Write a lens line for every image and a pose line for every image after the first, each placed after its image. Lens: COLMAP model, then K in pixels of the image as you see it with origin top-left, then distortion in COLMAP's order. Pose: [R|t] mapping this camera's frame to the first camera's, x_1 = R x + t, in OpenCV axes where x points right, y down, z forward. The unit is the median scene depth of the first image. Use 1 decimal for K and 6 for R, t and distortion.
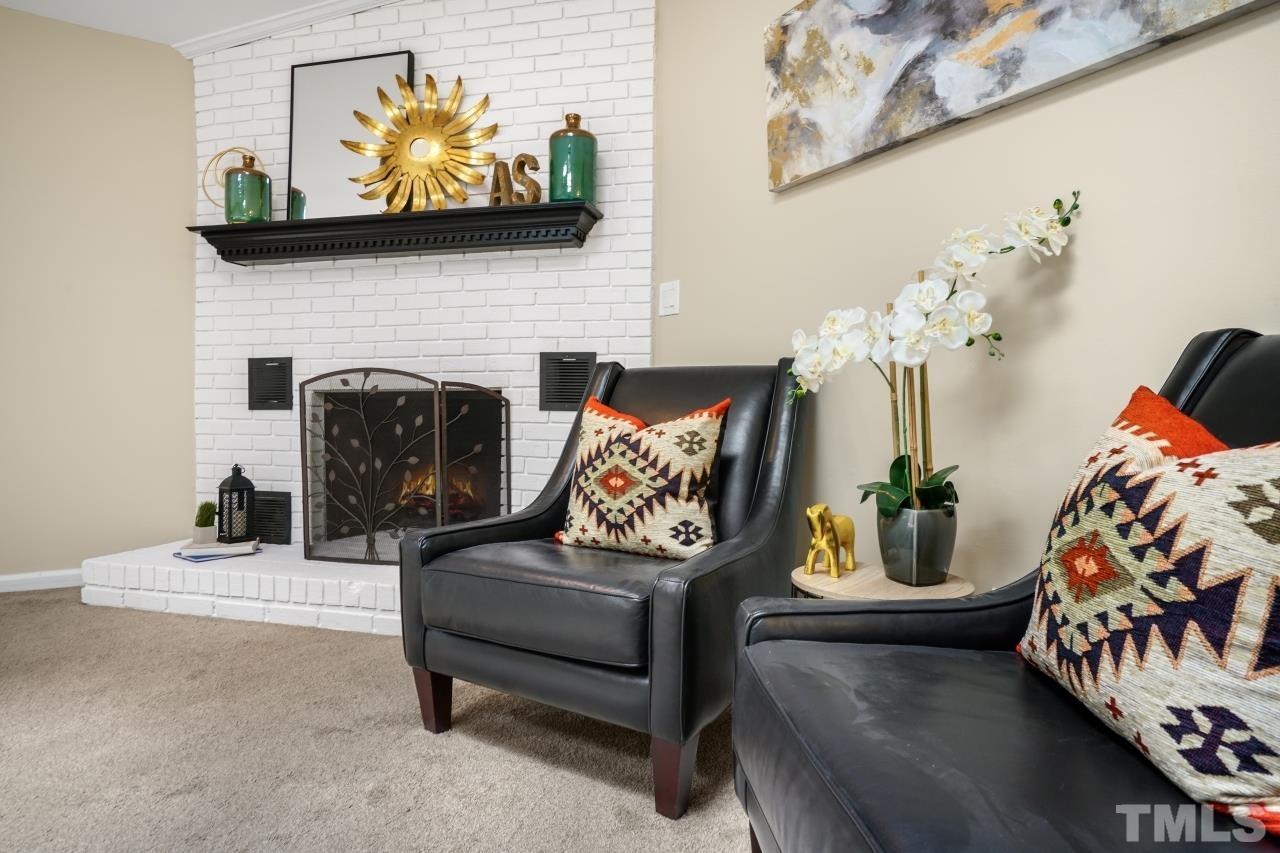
lens RADIAL K [[717.7, 0, 637.1], [0, 717.7, 412.4], [0, 0, 1]] dist [-0.004398, 0.012827]
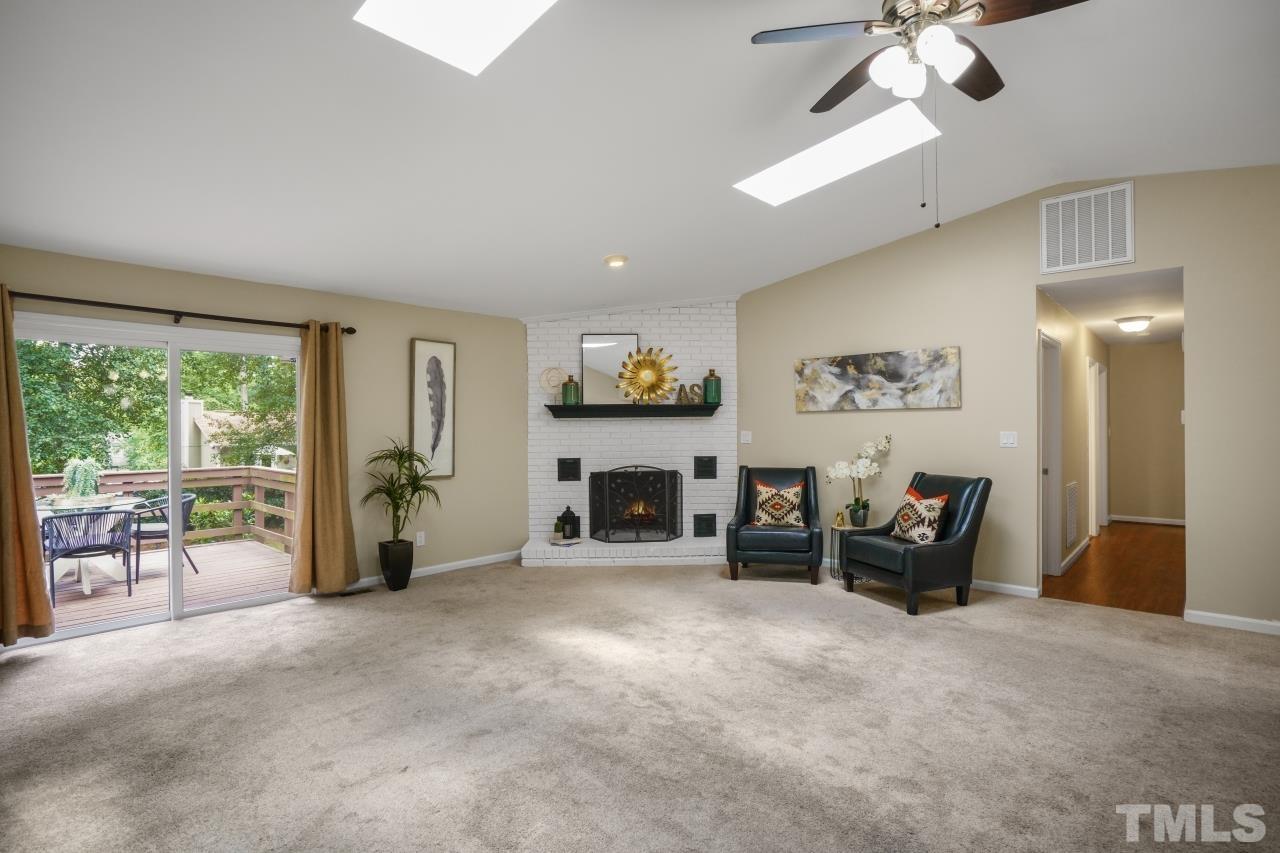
lens RADIAL K [[664.5, 0, 615.7], [0, 664.5, 430.7], [0, 0, 1]] dist [-0.021634, 0.000027]
pose [[0.957929, -0.020167, 0.286295, -1.617860], [0.017315, 0.999772, 0.012490, -0.312493], [-0.286481, -0.007008, 0.958060, -1.796290]]
